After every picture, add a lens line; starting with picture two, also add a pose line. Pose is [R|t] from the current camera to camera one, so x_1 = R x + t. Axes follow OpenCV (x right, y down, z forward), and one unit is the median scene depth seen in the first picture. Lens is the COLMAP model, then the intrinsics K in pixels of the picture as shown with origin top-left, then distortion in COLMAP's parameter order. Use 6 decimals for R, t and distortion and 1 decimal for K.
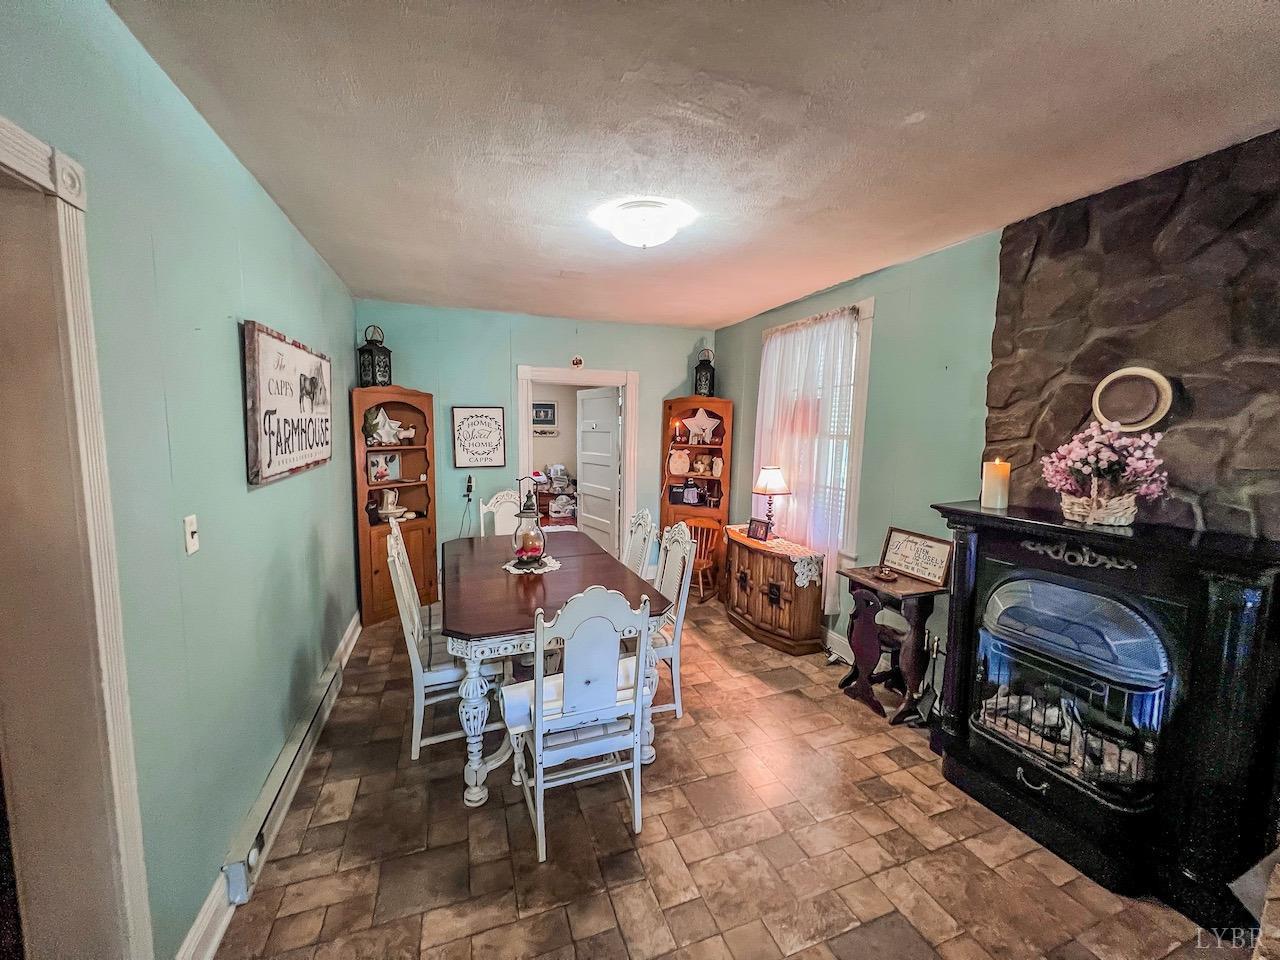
lens RADIAL K [[512.5, 0, 643.0], [0, 512.5, 477.3], [0, 0, 1]] dist [0.000474, 0.000084]
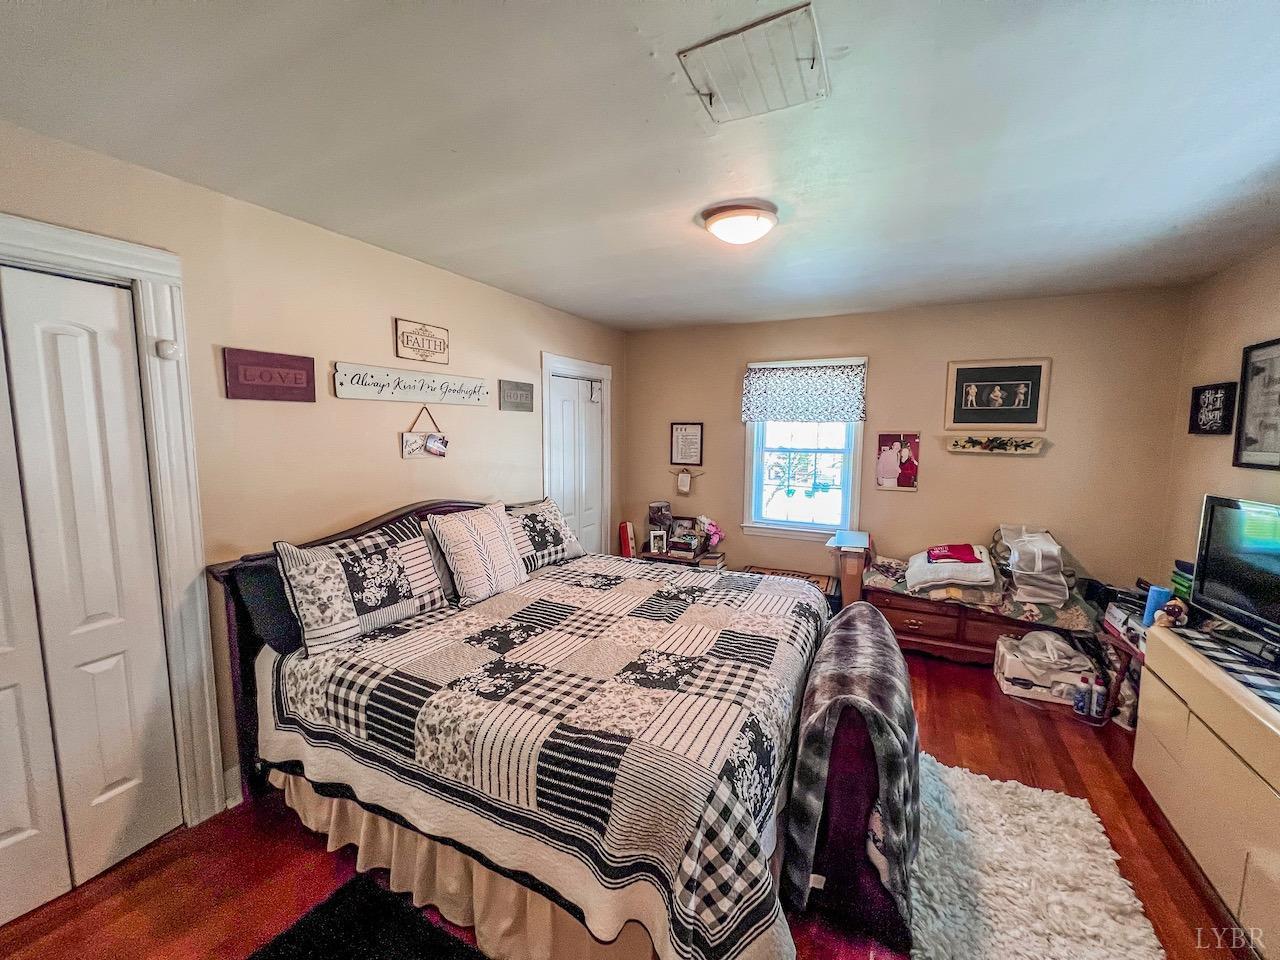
lens RADIAL K [[512.5, 0, 636.9], [0, 512.5, 479.4], [0, 0, 1]] dist [0.000474, 0.000084]
pose [[0.676754, 0.064804, -0.733351, -0.097979], [-0.069394, 0.997298, 0.024090, -0.053906], [0.732931, 0.034587, 0.679423, 0.567709]]
